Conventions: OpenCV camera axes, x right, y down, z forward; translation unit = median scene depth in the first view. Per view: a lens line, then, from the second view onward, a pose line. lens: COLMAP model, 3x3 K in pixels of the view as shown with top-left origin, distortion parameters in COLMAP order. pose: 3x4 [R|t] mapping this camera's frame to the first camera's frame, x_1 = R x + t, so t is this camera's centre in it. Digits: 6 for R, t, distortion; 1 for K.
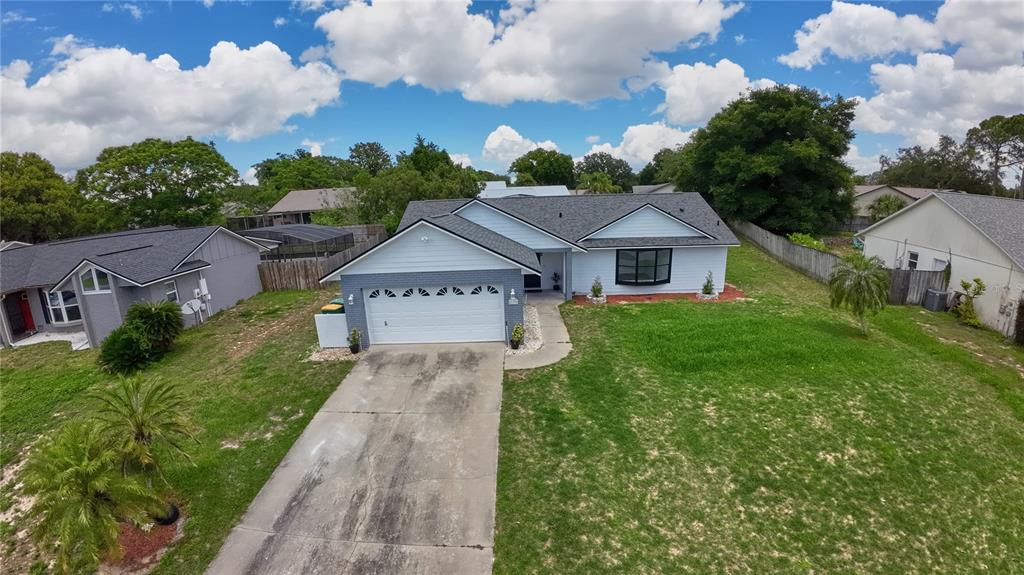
lens RADIAL K [[381.9, 0, 501.7], [0, 381.9, 284.9], [0, 0, 1]] dist [-0.118605, 0.009932]
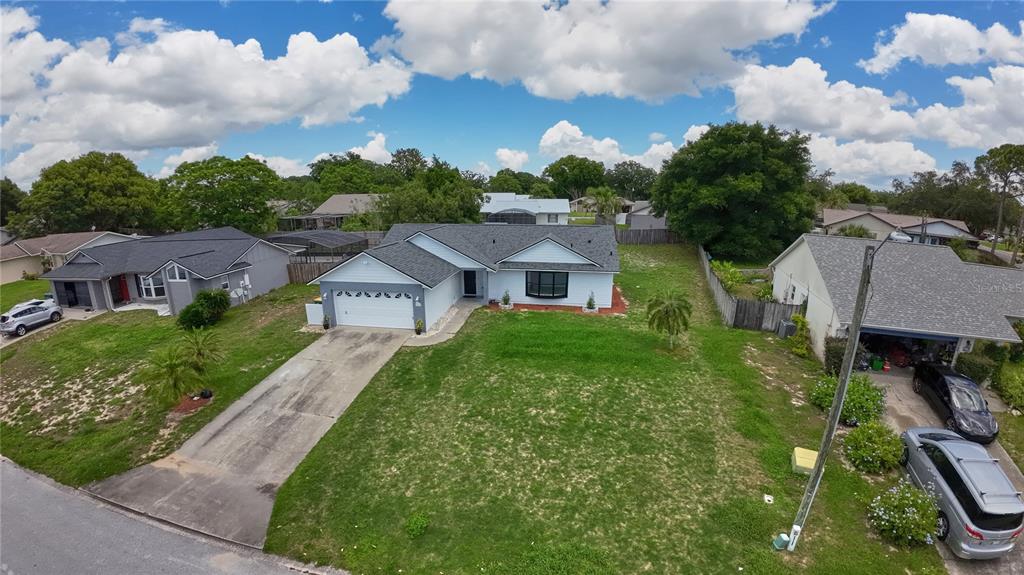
lens RADIAL K [[386.2, 0, 512.0], [0, 386.2, 287.5], [0, 0, 1]] dist [-0.120475, 0.010188]
pose [[0.991507, 0.062881, -0.113839, 0.433379], [-0.060724, 0.997905, 0.022318, -0.062757], [0.115004, -0.015216, 0.993249, -0.390279]]
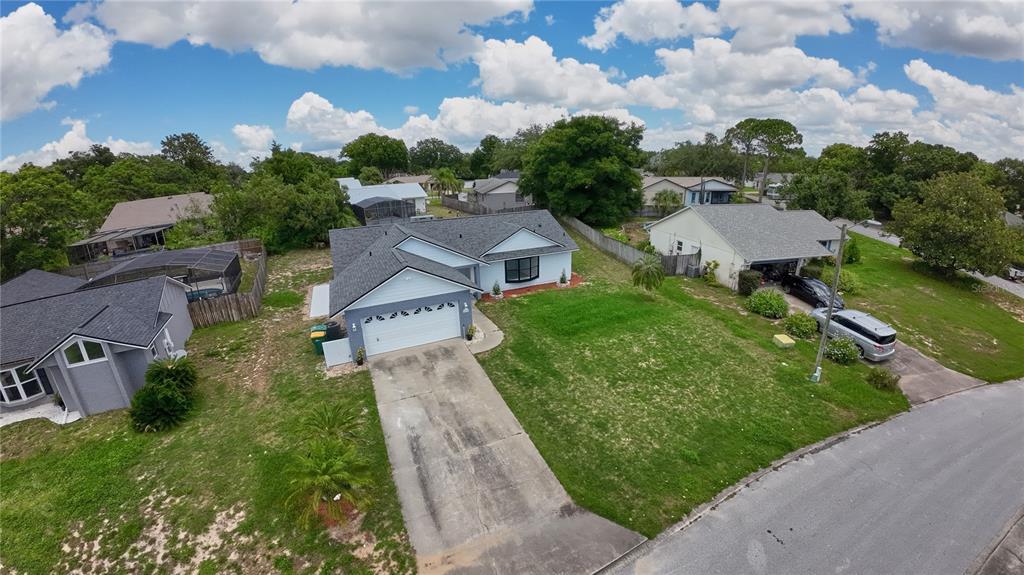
lens RADIAL K [[386.2, 0, 512.0], [0, 386.2, 287.5], [0, 0, 1]] dist [-0.120475, 0.010188]
pose [[0.886954, -0.129449, 0.443347, -0.356123], [0.094908, 0.990517, 0.099340, -0.137354], [-0.452002, -0.046033, 0.890828, -0.354185]]
